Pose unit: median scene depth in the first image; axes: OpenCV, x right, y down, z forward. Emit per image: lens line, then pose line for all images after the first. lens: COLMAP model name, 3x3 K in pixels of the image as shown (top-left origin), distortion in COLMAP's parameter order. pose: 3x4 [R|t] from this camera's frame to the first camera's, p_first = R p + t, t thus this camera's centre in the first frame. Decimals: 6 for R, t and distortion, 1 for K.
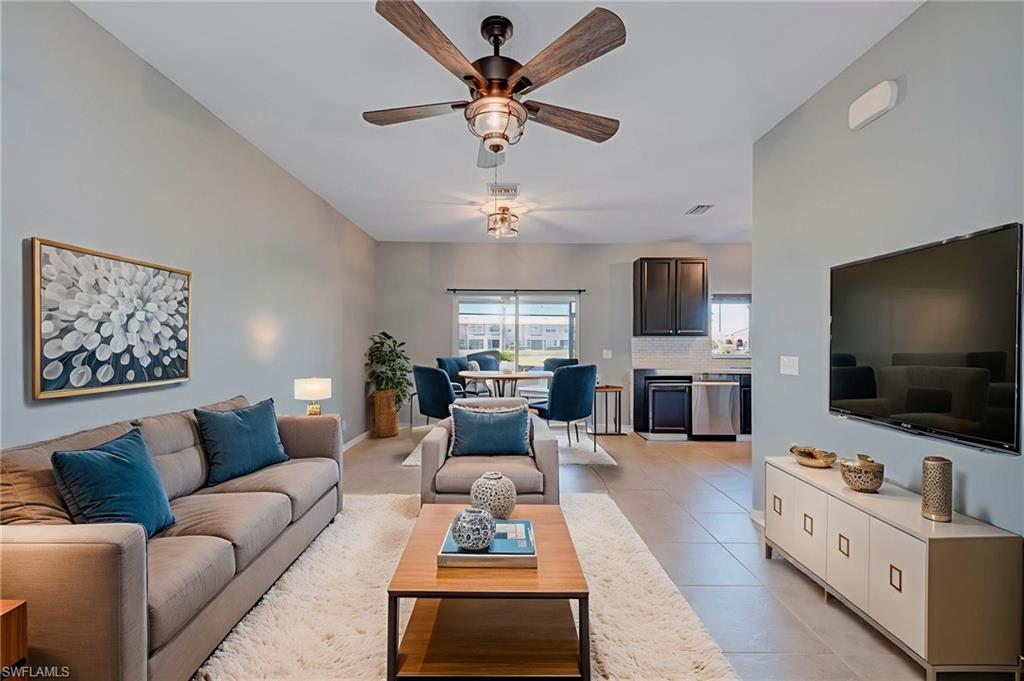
lens RADIAL K [[424.8, 0, 512.9], [0, 424.8, 339.7], [0, 0, 1]] dist [0.033351, -0.007255]
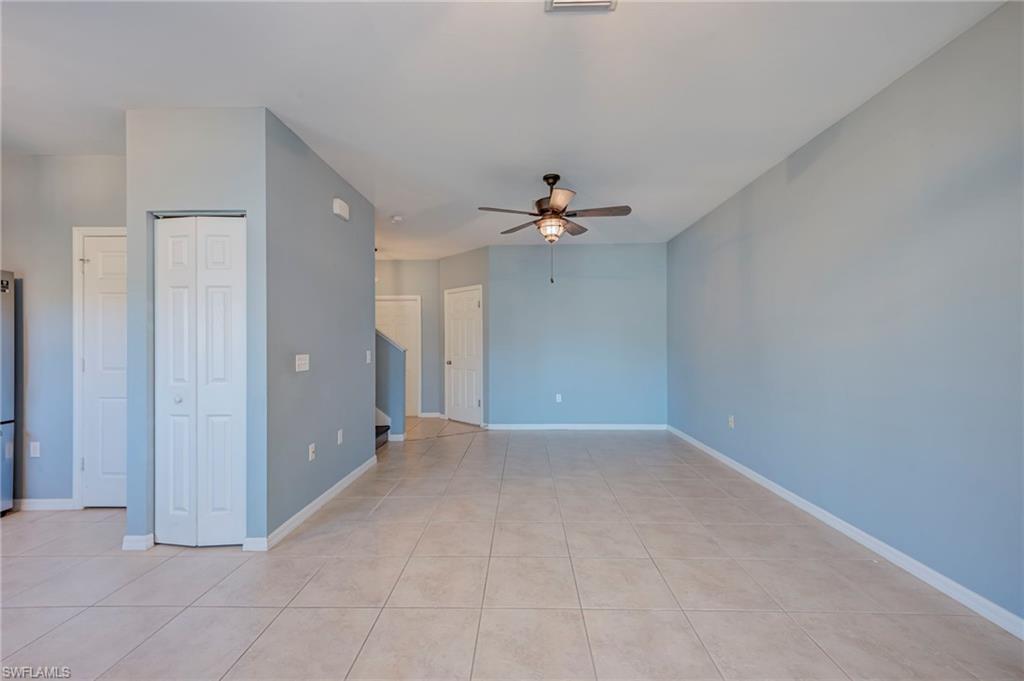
lens RADIAL K [[424.8, 0, 519.6], [0, 424.8, 343.6], [0, 0, 1]] dist [0.033351, -0.007255]
pose [[-0.999852, 0.002034, 0.017069, 0.026924], [0.001792, 0.999897, -0.014228, 0.013283], [-0.017096, -0.014196, -0.999753, 1.093324]]
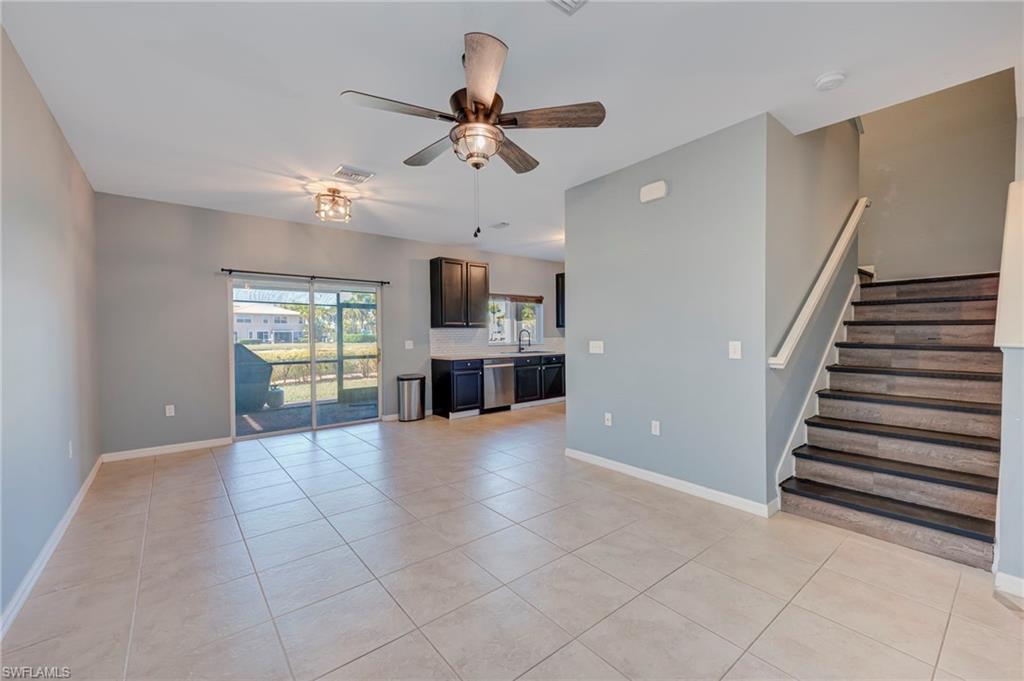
lens RADIAL K [[424.8, 0, 520.9], [0, 424.8, 339.3], [0, 0, 1]] dist [0.033351, -0.007255]
pose [[0.771204, -0.017308, 0.636352, -0.262222], [0.004984, 0.999764, 0.021153, -0.000727], [-0.636568, -0.013142, 0.771109, 0.011901]]
